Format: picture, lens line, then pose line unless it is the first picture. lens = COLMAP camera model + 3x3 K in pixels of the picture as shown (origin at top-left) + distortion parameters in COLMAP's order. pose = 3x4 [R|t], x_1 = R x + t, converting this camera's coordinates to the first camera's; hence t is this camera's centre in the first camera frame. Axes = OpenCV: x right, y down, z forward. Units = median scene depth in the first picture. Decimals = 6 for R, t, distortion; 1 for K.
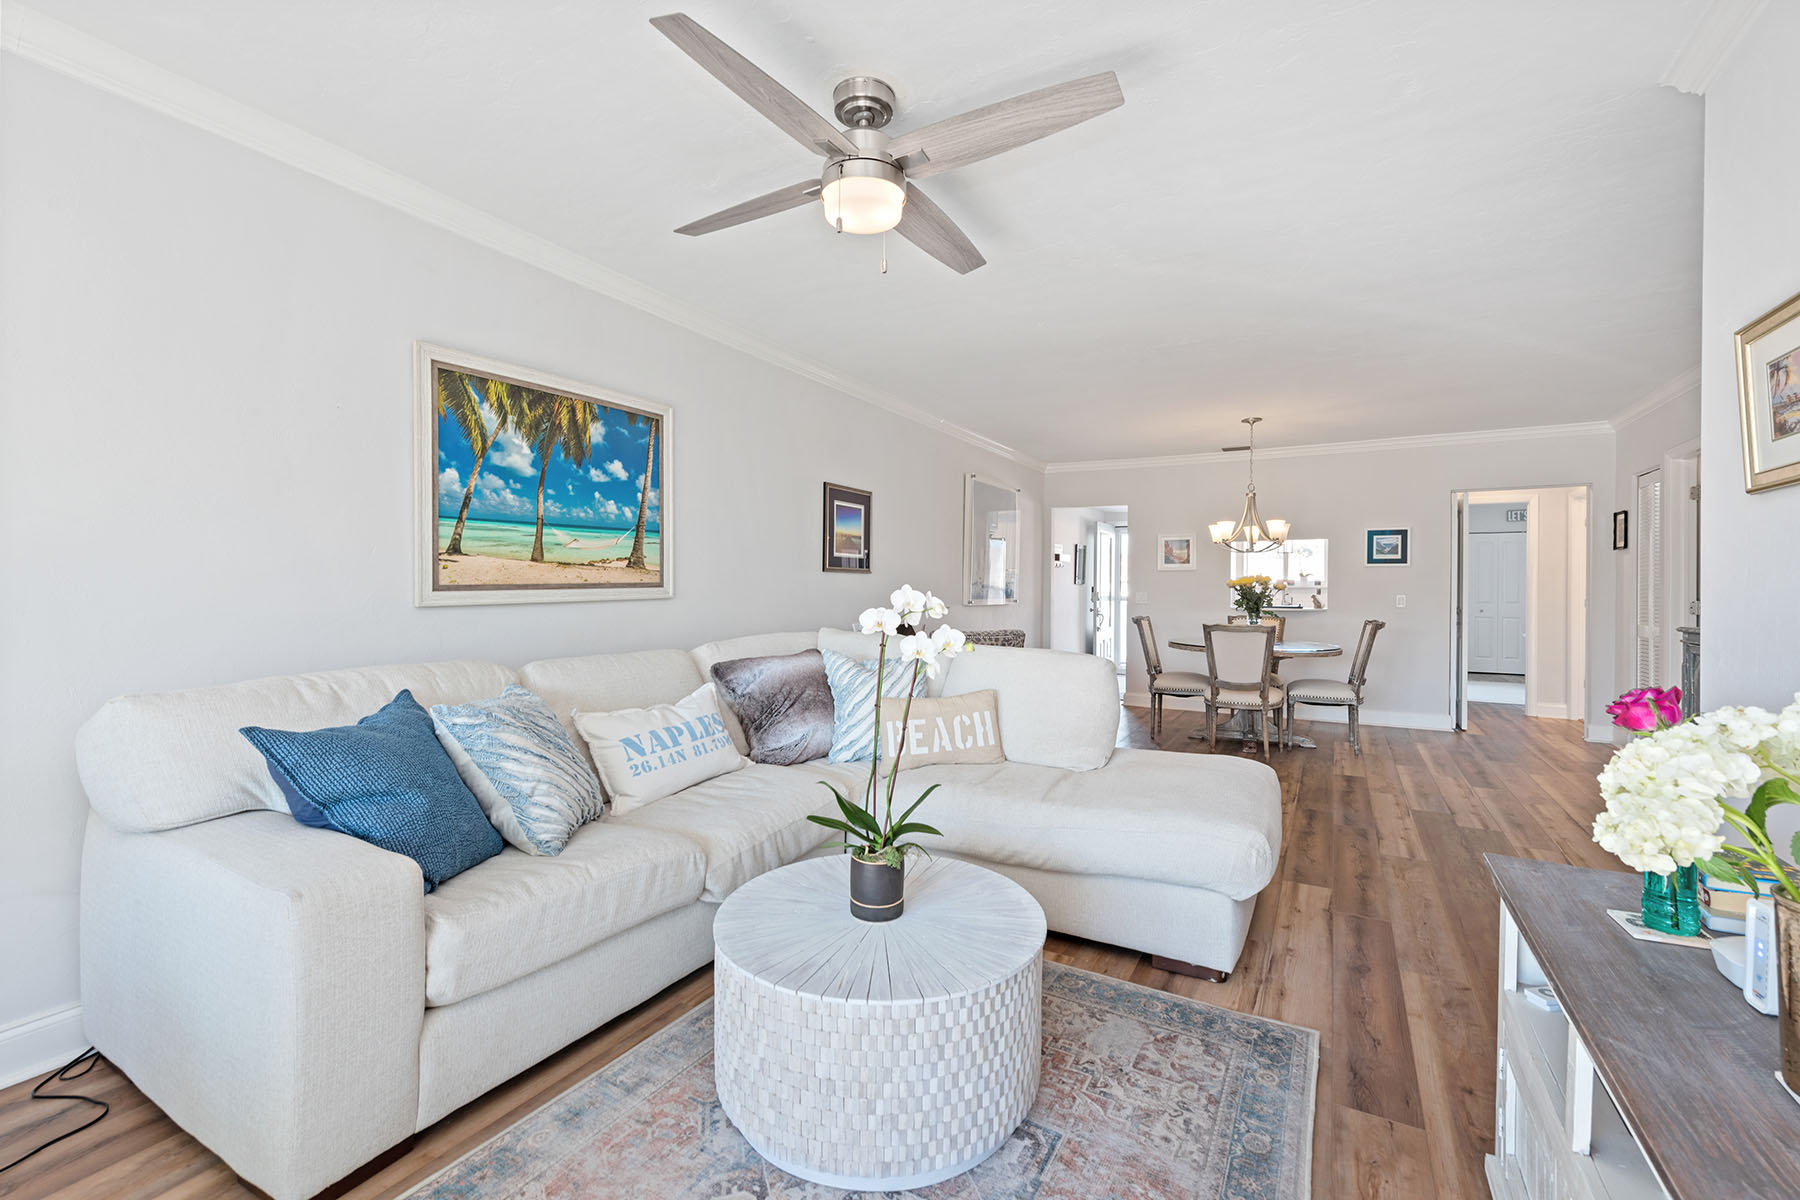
lens RADIAL K [[774.7, 0, 898.9], [0, 774.7, 591.9], [0, 0, 1]] dist [0.016973, -0.000034]
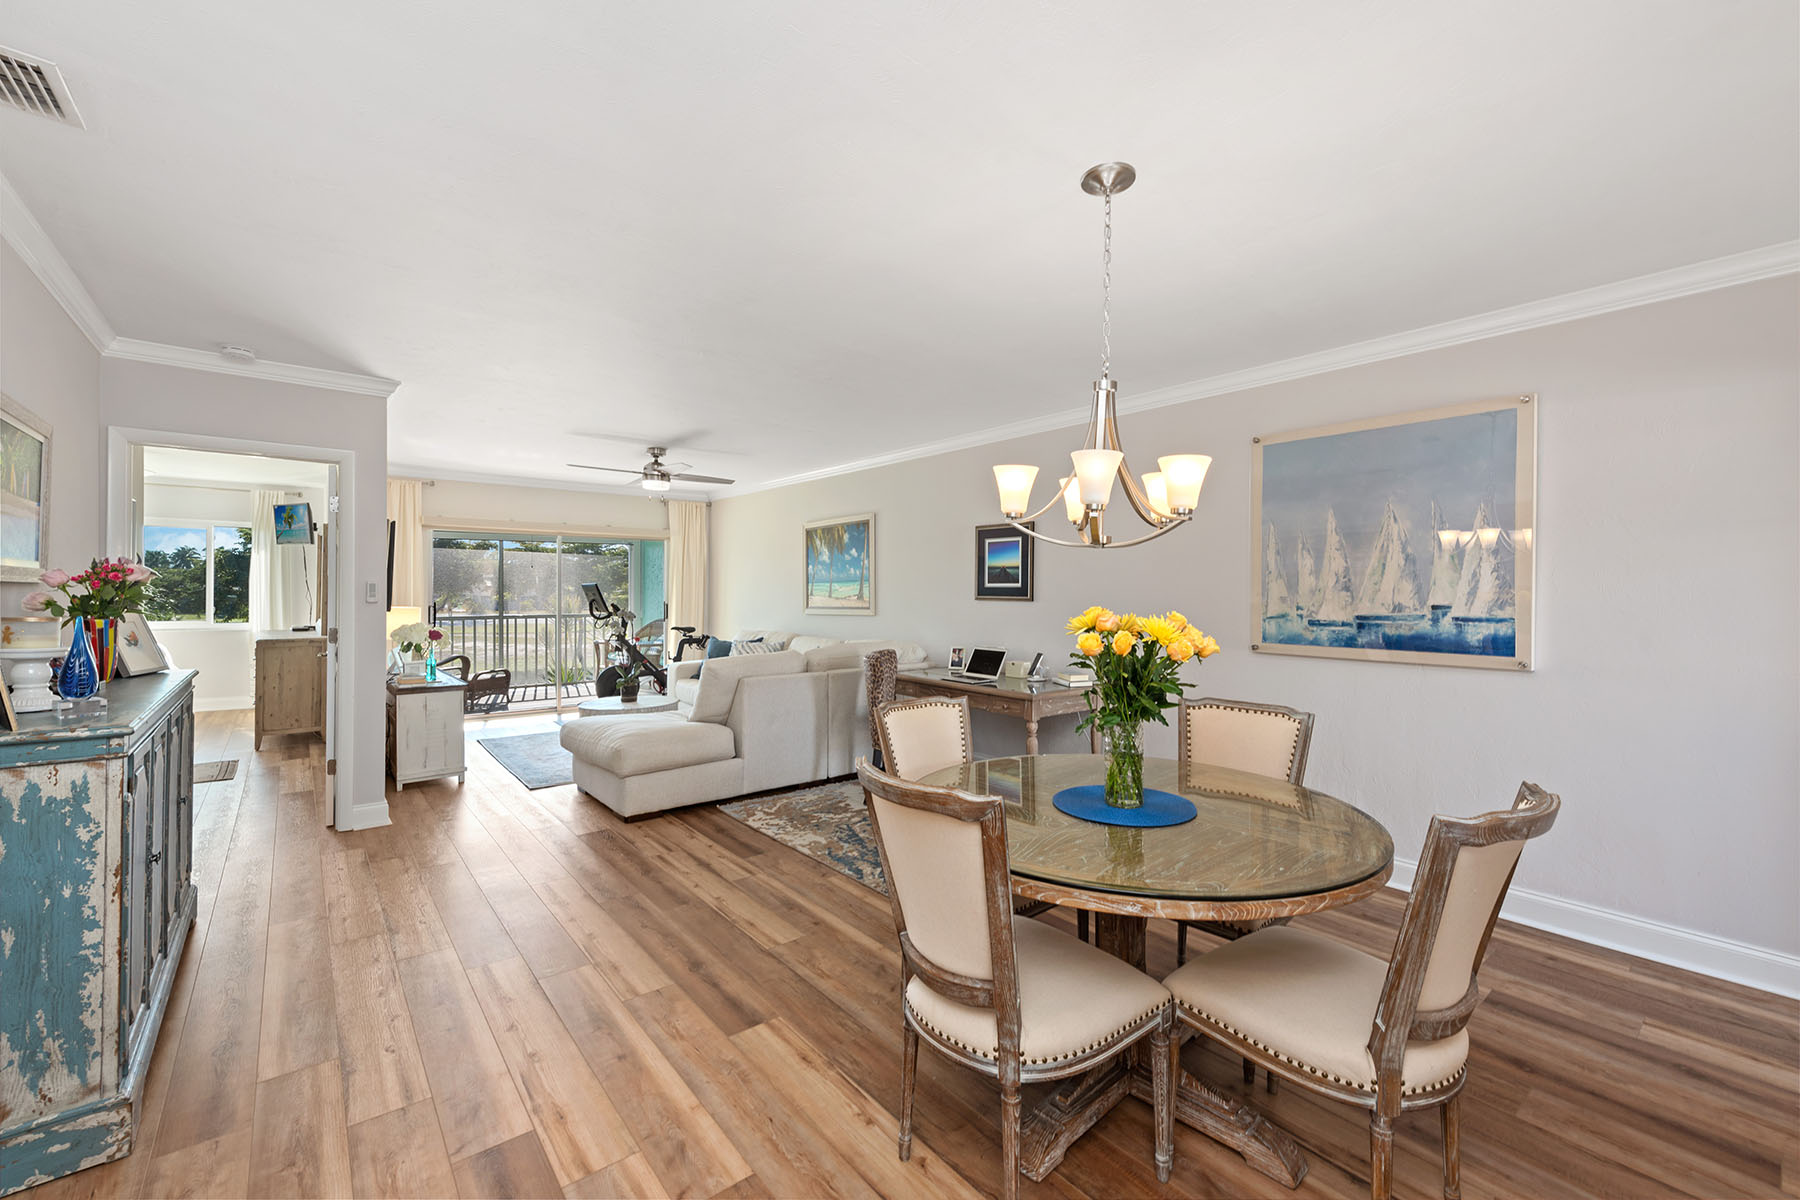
lens RADIAL K [[747.3, 0, 900.0], [0, 747.3, 600.0], [0, 0, 1]] dist [0.020458, 0.000006]
pose [[-0.374679, 0.003263, -0.927149, 1.615087], [-0.013481, 0.999869, 0.008967, -0.055217], [0.927057, 0.015859, -0.374586, 2.076583]]
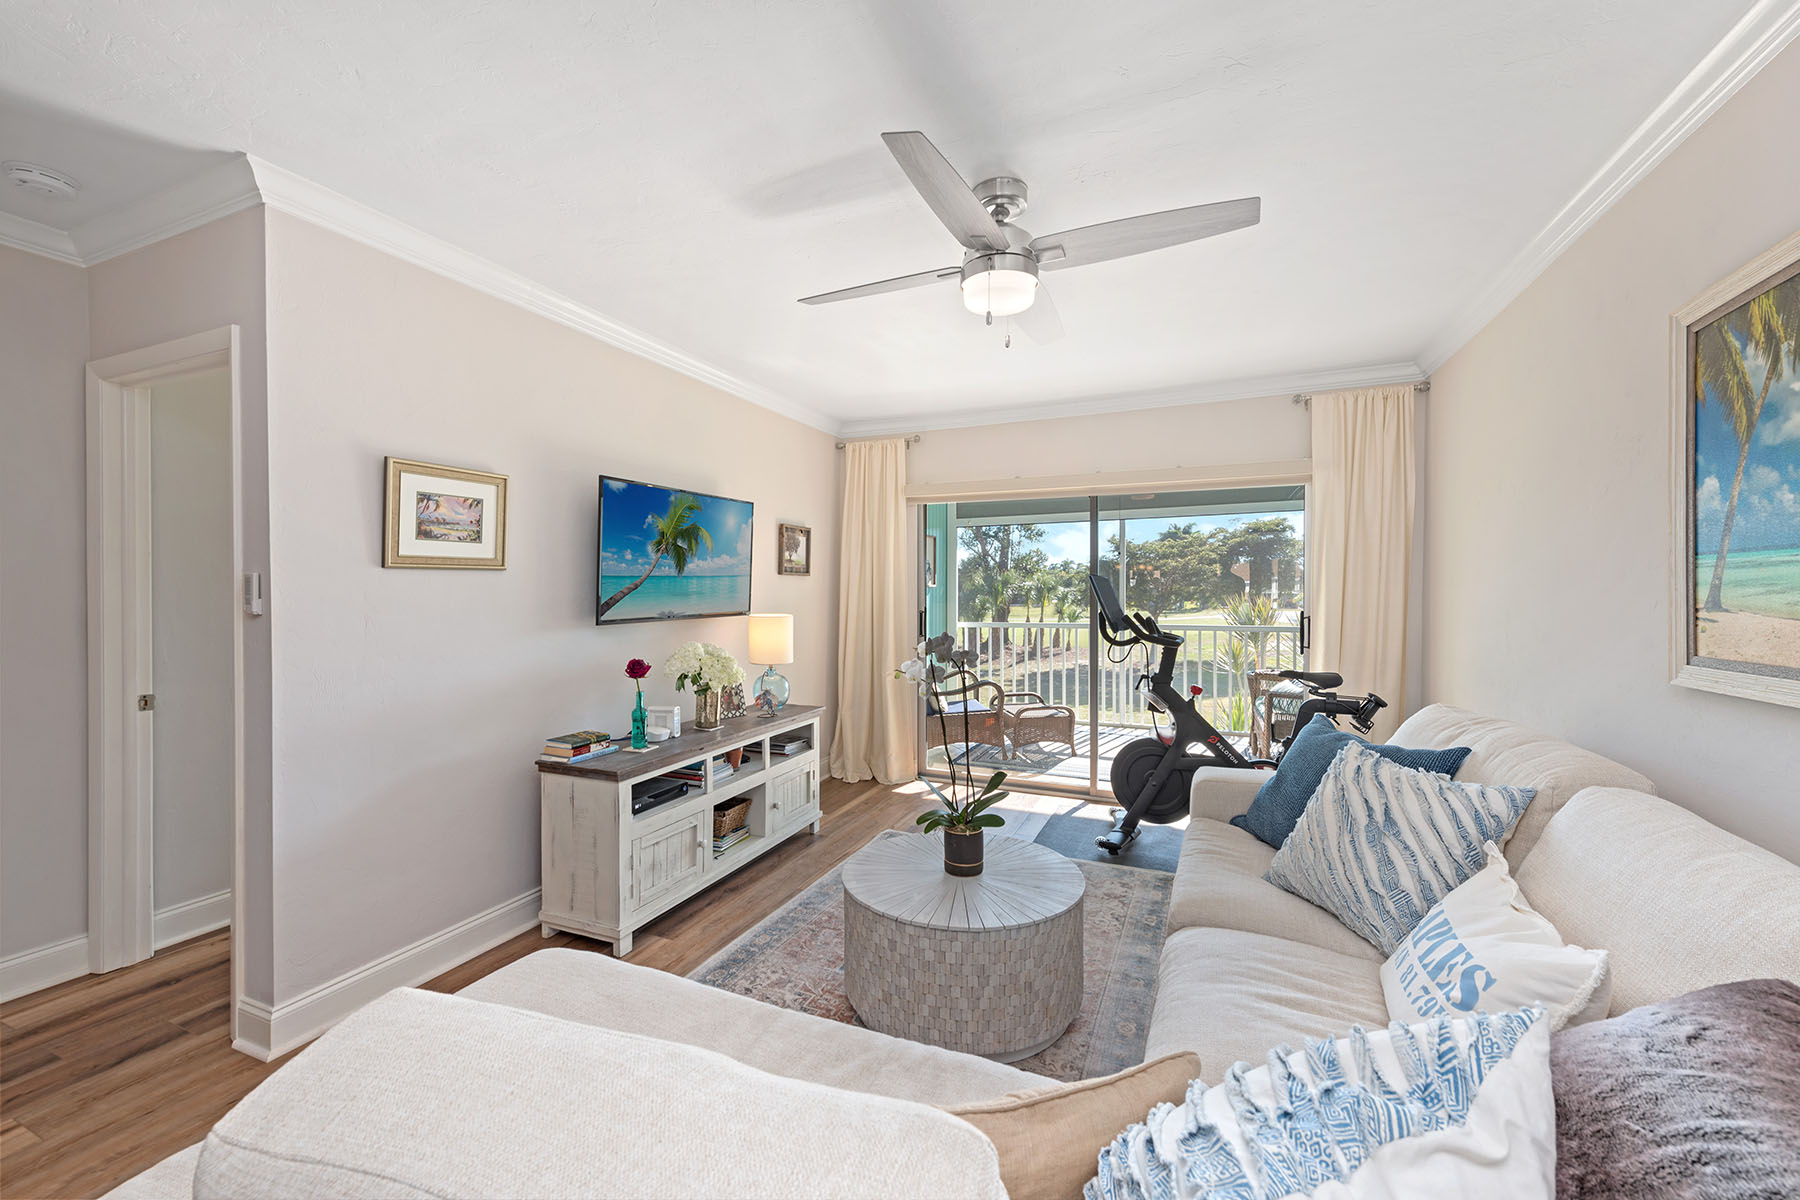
lens RADIAL K [[704.9, 0, 886.8], [0, 704.9, 596.6], [0, 0, 1]] dist [0.015296, -0.004563]
pose [[-0.996254, -0.004159, -0.086375, 0.134920], [-0.005853, 0.999795, 0.019373, -0.060349], [0.086277, 0.019806, -0.996074, 1.376281]]
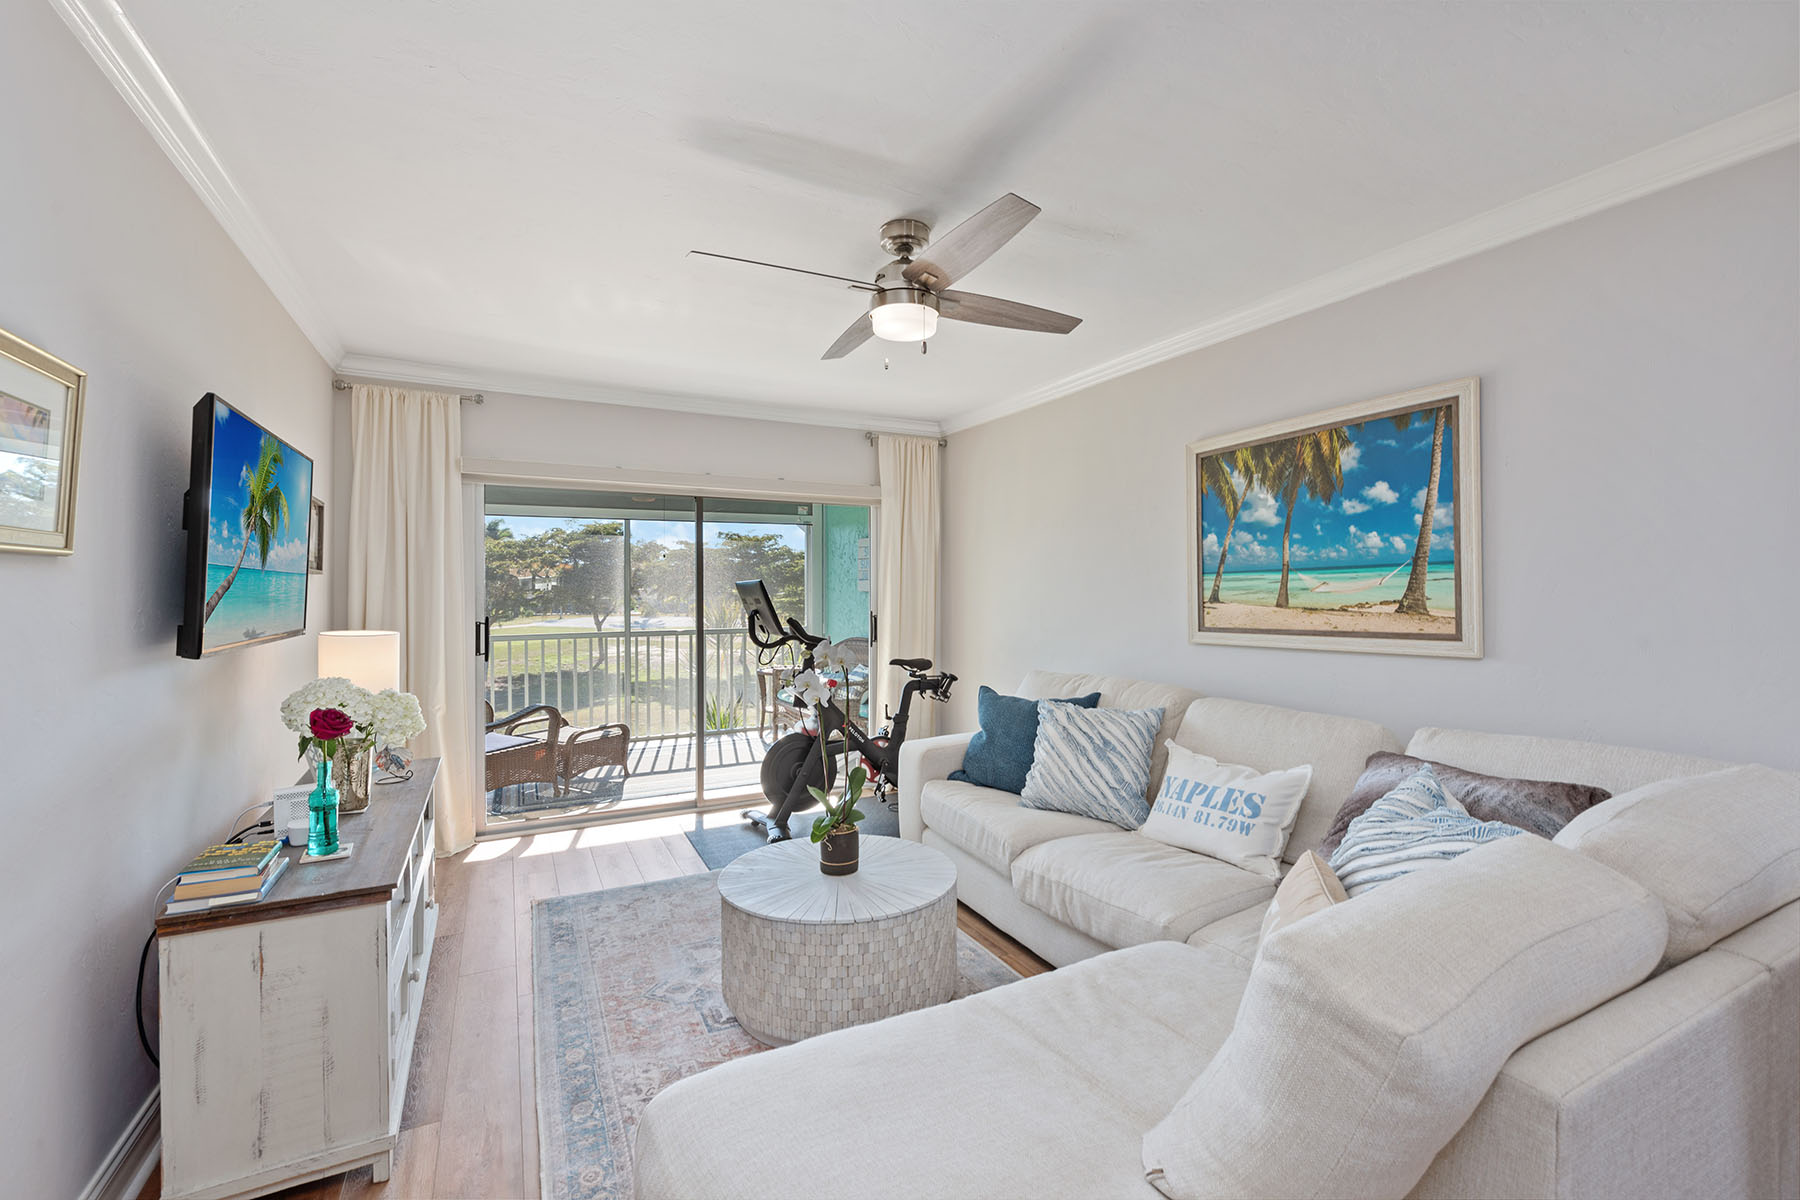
lens RADIAL K [[774.7, 0, 898.9], [0, 774.7, 591.9], [0, 0, 1]] dist [0.016973, -0.000034]
pose [[-0.557592, -0.006463, -0.830090, 0.662250], [-0.008823, 0.999959, -0.001859, -0.052898], [0.830068, 0.006287, -0.557627, 1.151835]]
